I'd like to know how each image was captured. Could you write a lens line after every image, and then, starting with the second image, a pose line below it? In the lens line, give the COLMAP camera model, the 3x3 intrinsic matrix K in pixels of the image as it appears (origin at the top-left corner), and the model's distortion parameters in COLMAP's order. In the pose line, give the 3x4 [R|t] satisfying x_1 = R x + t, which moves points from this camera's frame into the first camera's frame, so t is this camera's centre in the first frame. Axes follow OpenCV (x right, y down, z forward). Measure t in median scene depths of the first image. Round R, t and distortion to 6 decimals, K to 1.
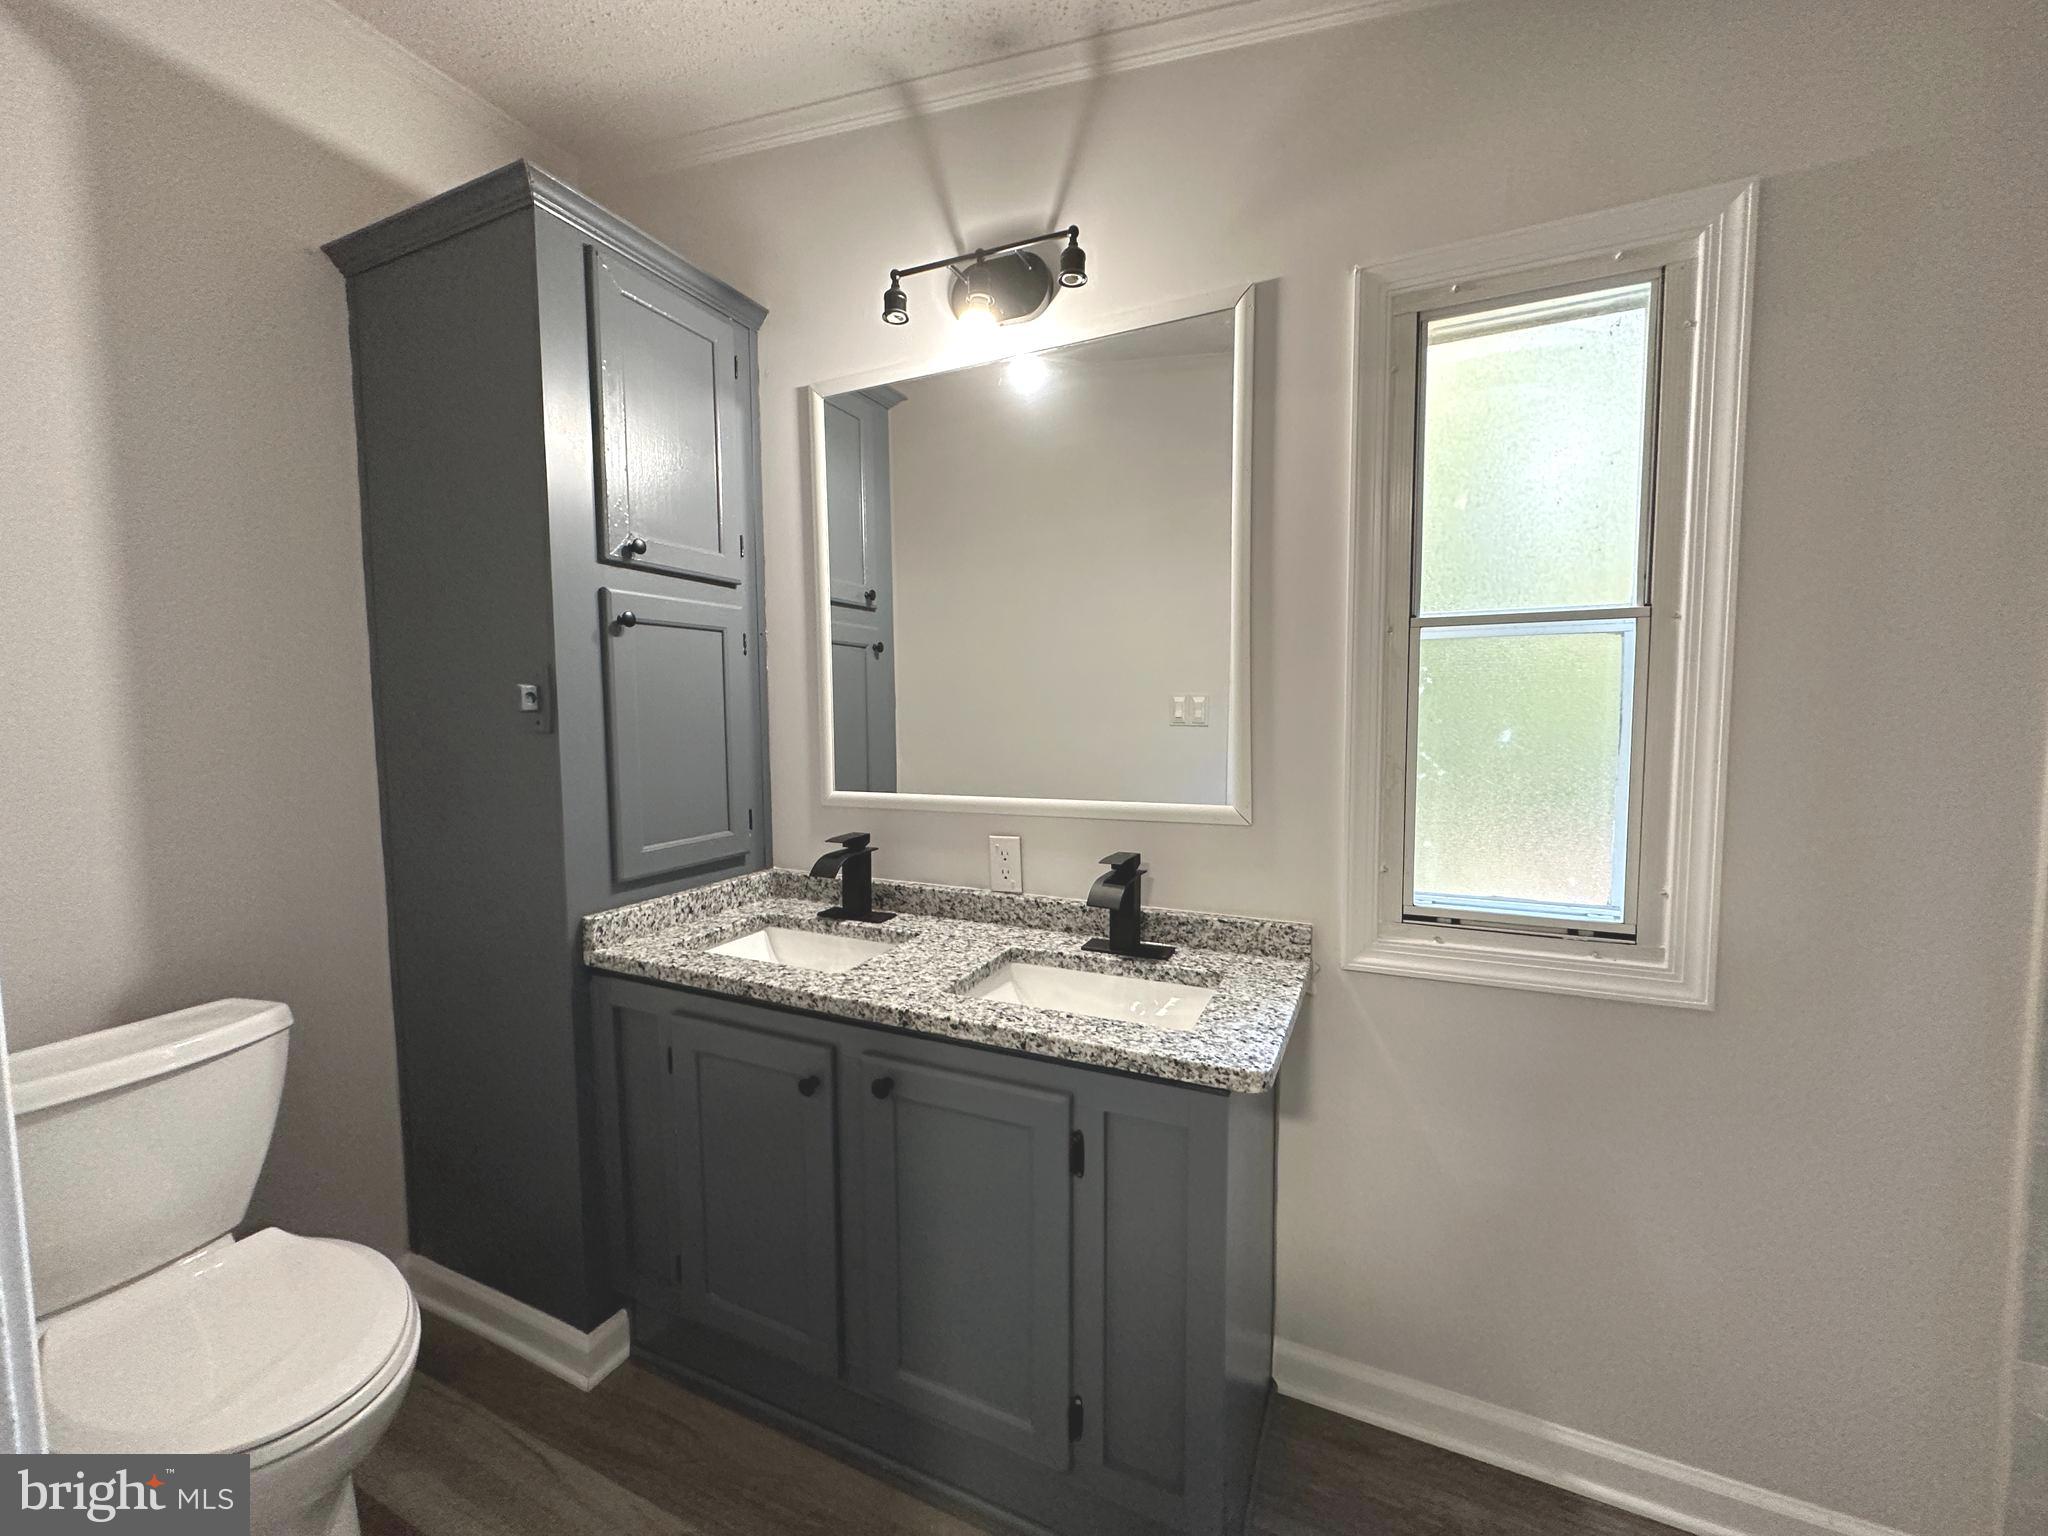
lens RADIAL K [[813.6, 0, 1024.0], [0, 813.6, 768.0], [0, 0, 1]] dist [-0.001526, 0.000621]
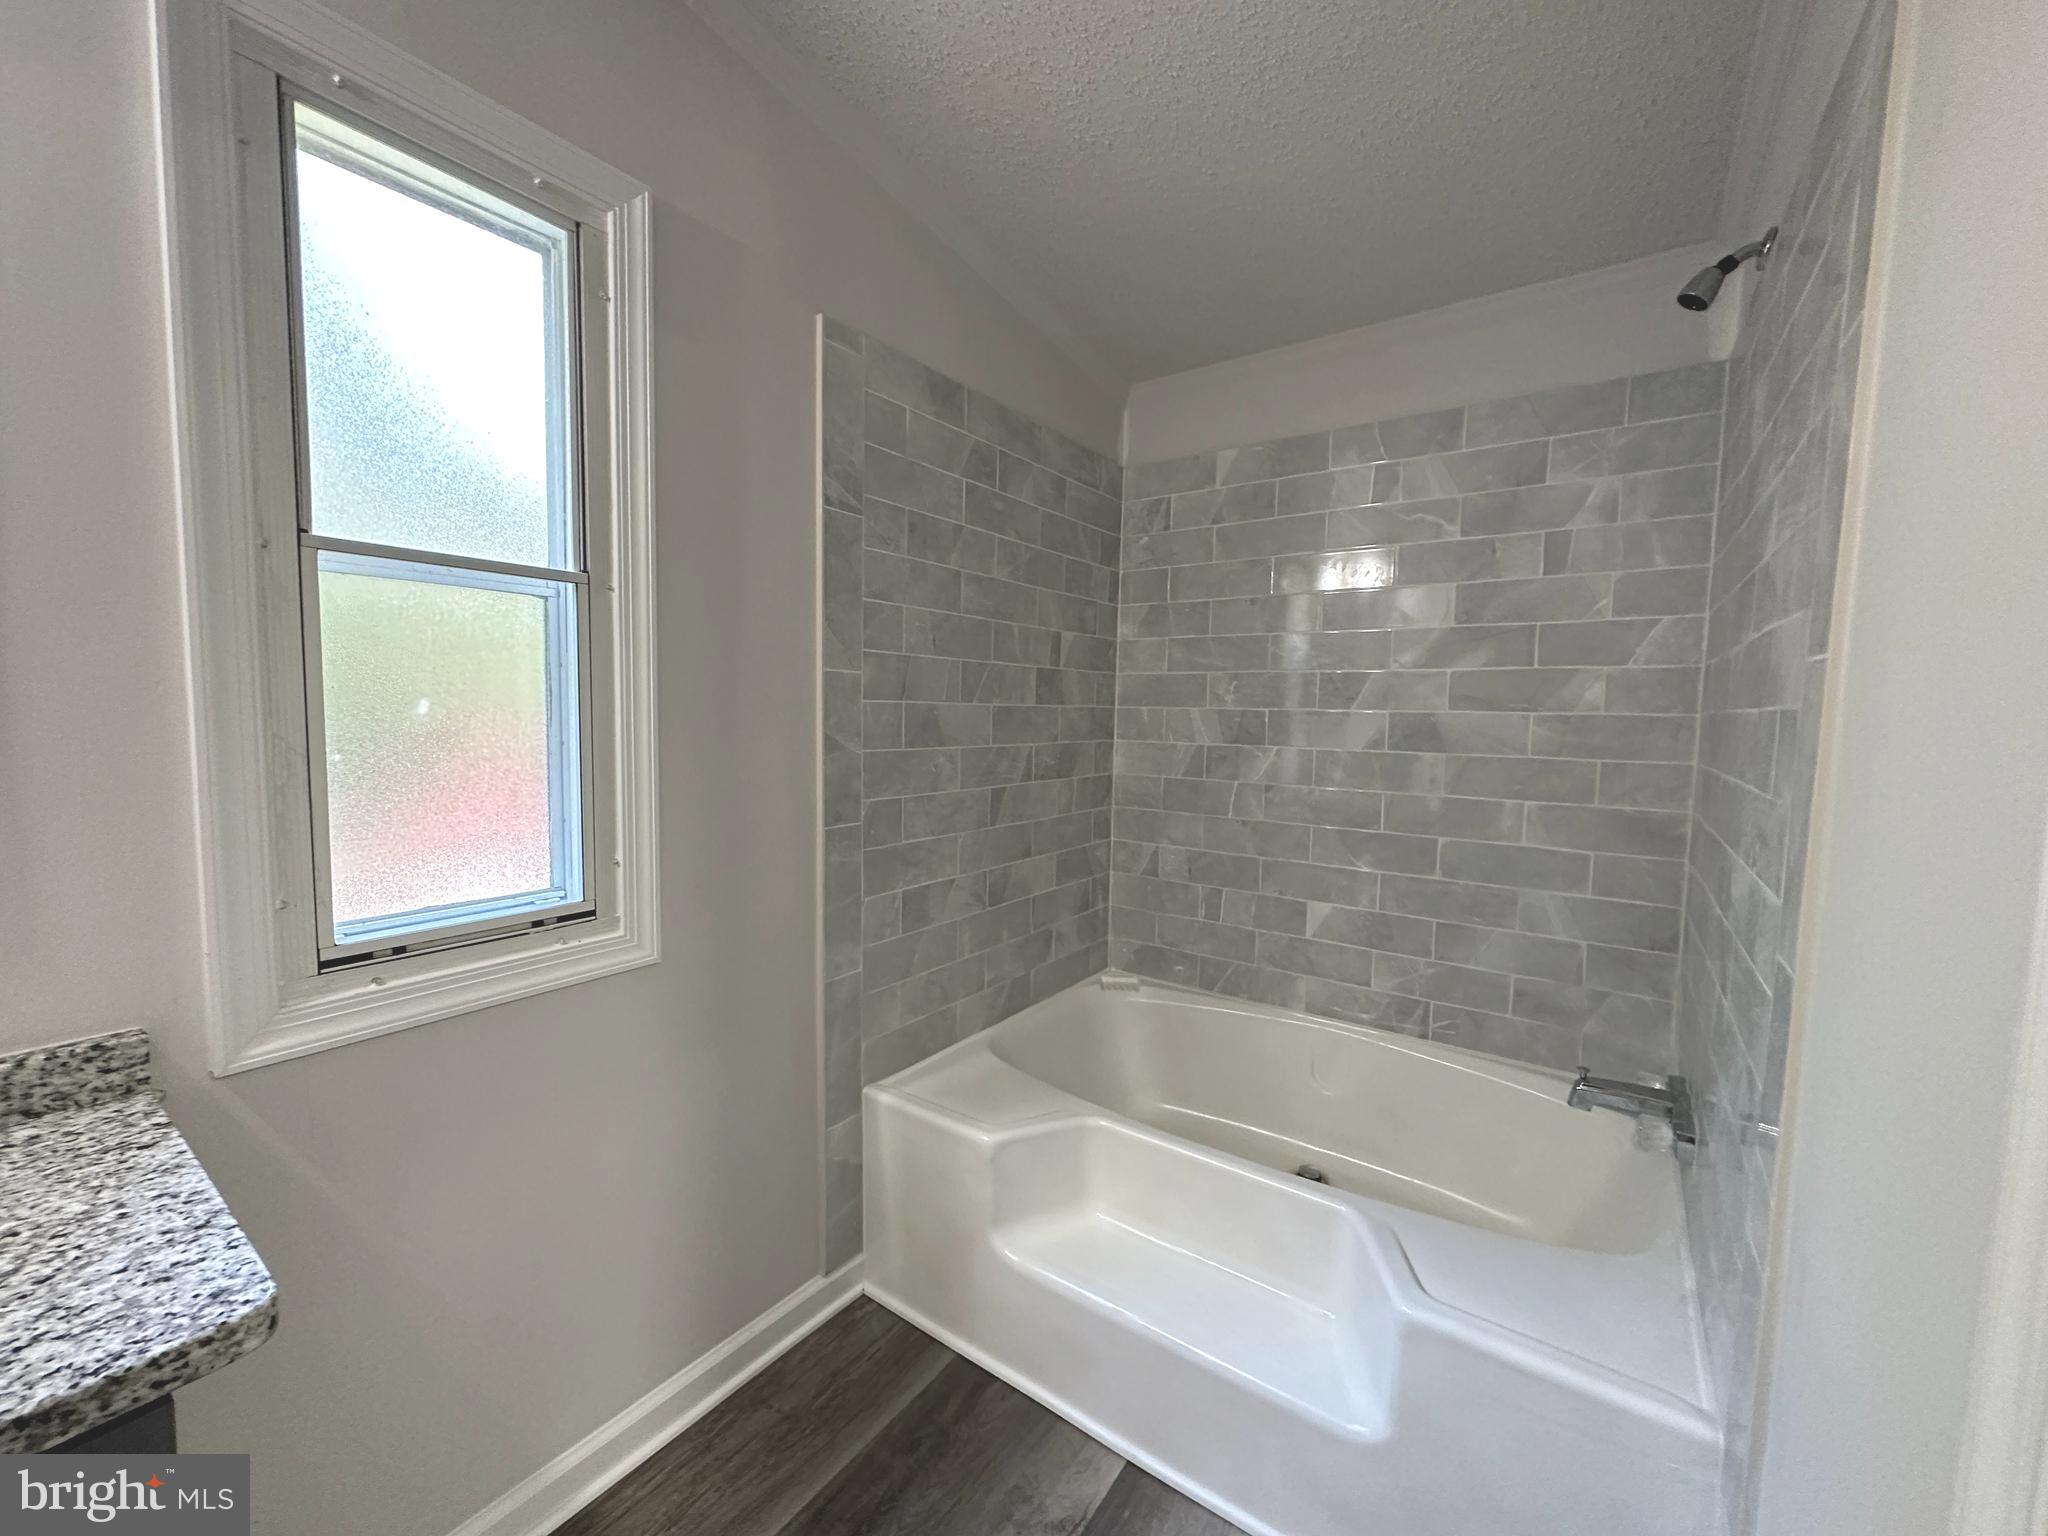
lens RADIAL K [[813.6, 0, 1024.0], [0, 813.6, 768.0], [0, 0, 1]] dist [-0.001526, 0.000621]
pose [[0.183664, -0.064381, 0.980878, -0.101505], [0.046242, 0.997314, 0.056802, 0.002610], [-0.981901, 0.034926, 0.186148, 0.291888]]
